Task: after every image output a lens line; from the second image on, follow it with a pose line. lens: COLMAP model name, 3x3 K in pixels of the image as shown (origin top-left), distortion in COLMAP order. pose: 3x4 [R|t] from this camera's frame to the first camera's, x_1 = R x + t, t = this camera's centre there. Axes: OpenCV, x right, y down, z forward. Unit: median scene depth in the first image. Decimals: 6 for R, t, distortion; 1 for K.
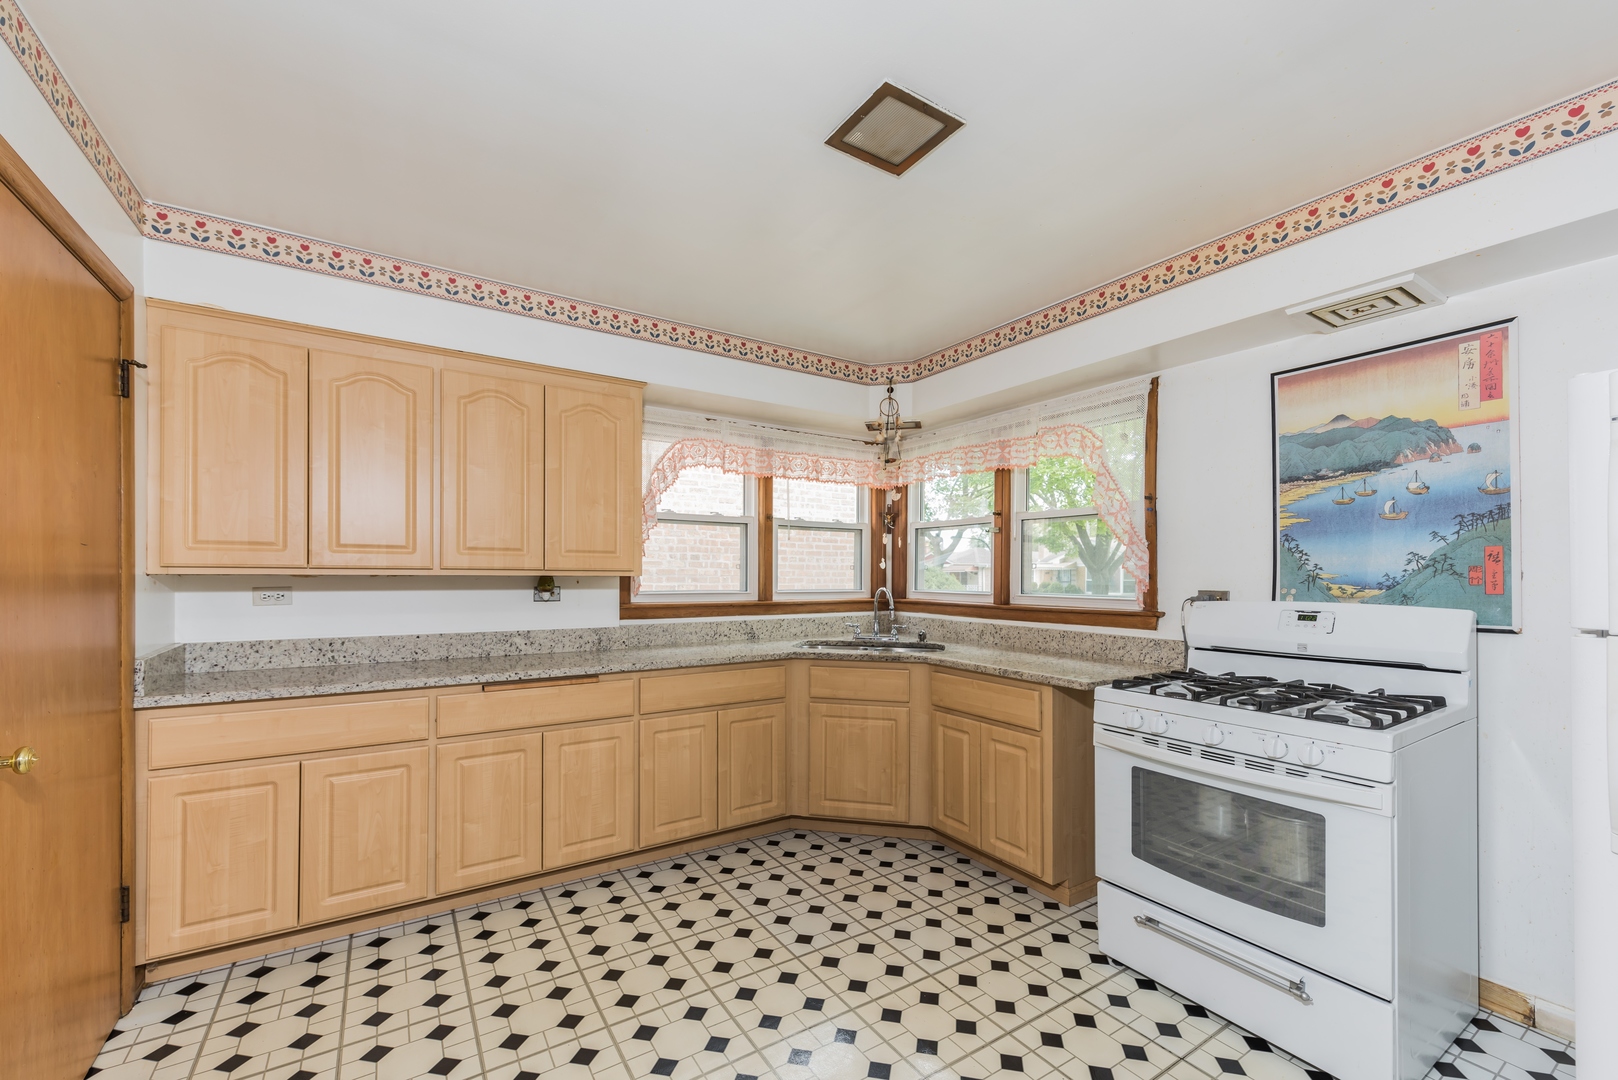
lens RADIAL K [[627.9, 0, 809.4], [0, 627.9, 584.1], [0, 0, 1]] dist [0.008281, -0.003487]
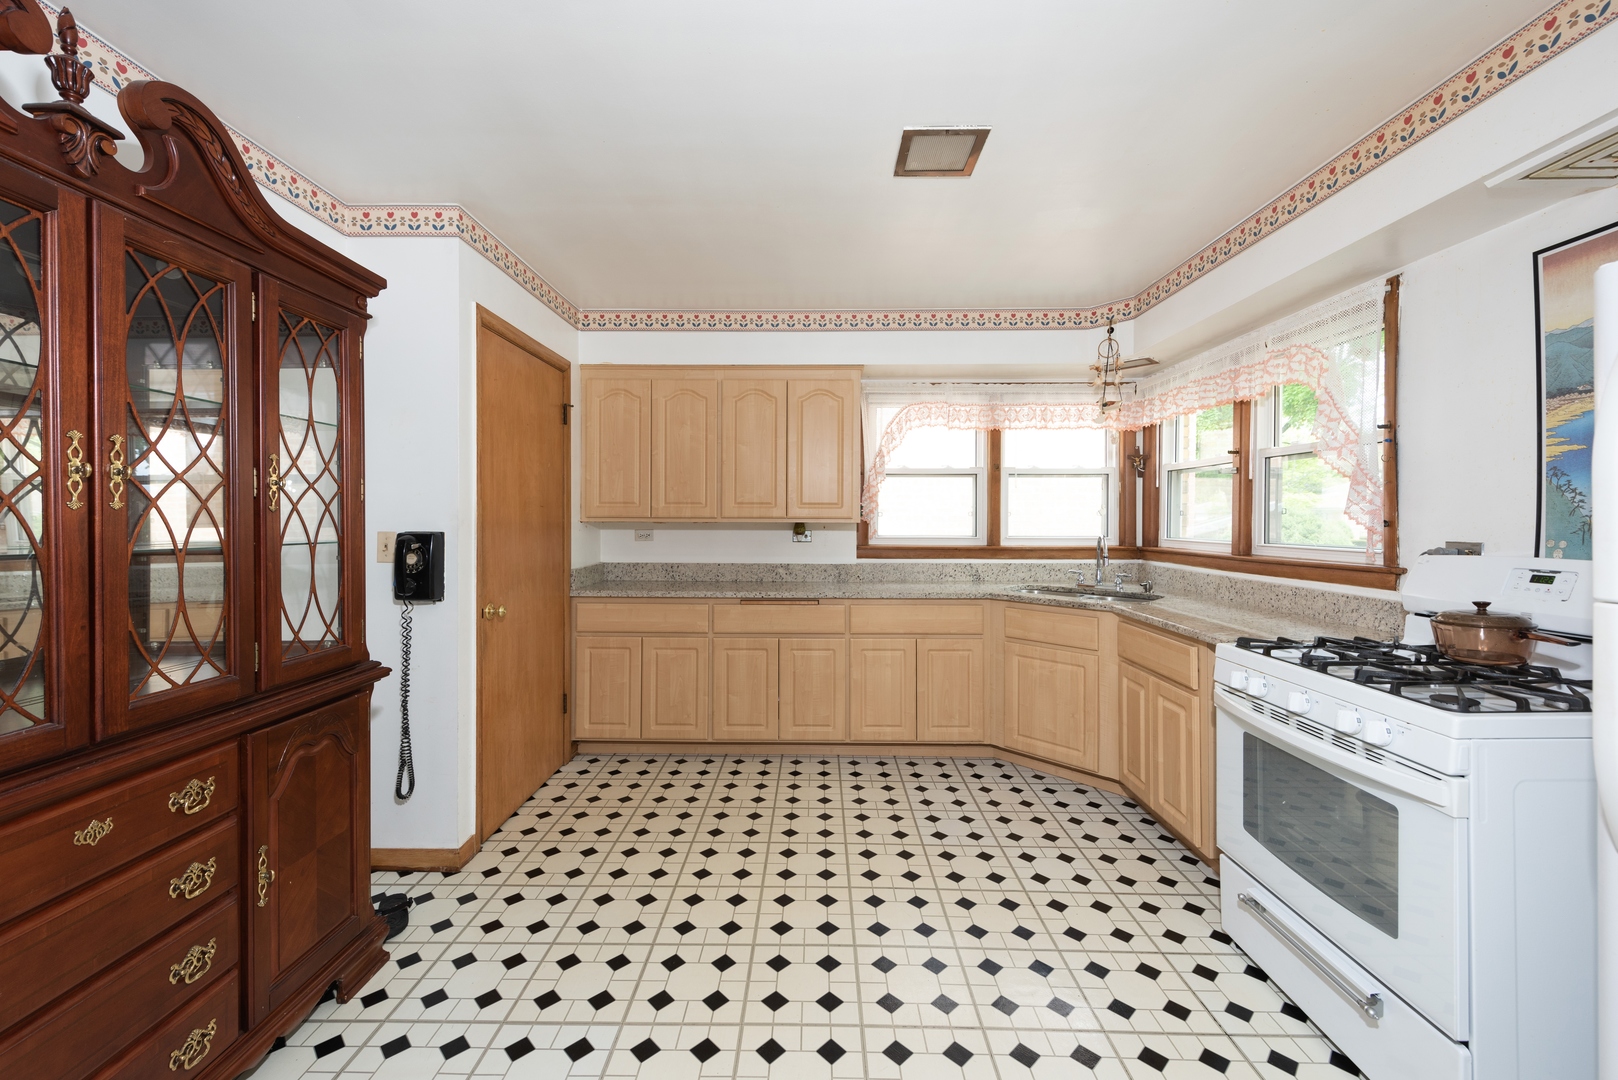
lens RADIAL K [[630.8, 0, 812.1], [0, 630.8, 532.4], [0, 0, 1]] dist [0.001482, -0.000161]
pose [[0.831118, 0.009308, -0.556019, 0.332277], [-0.006903, 0.999956, 0.006421, -0.000979], [0.556054, -0.001498, 0.831145, -0.074168]]
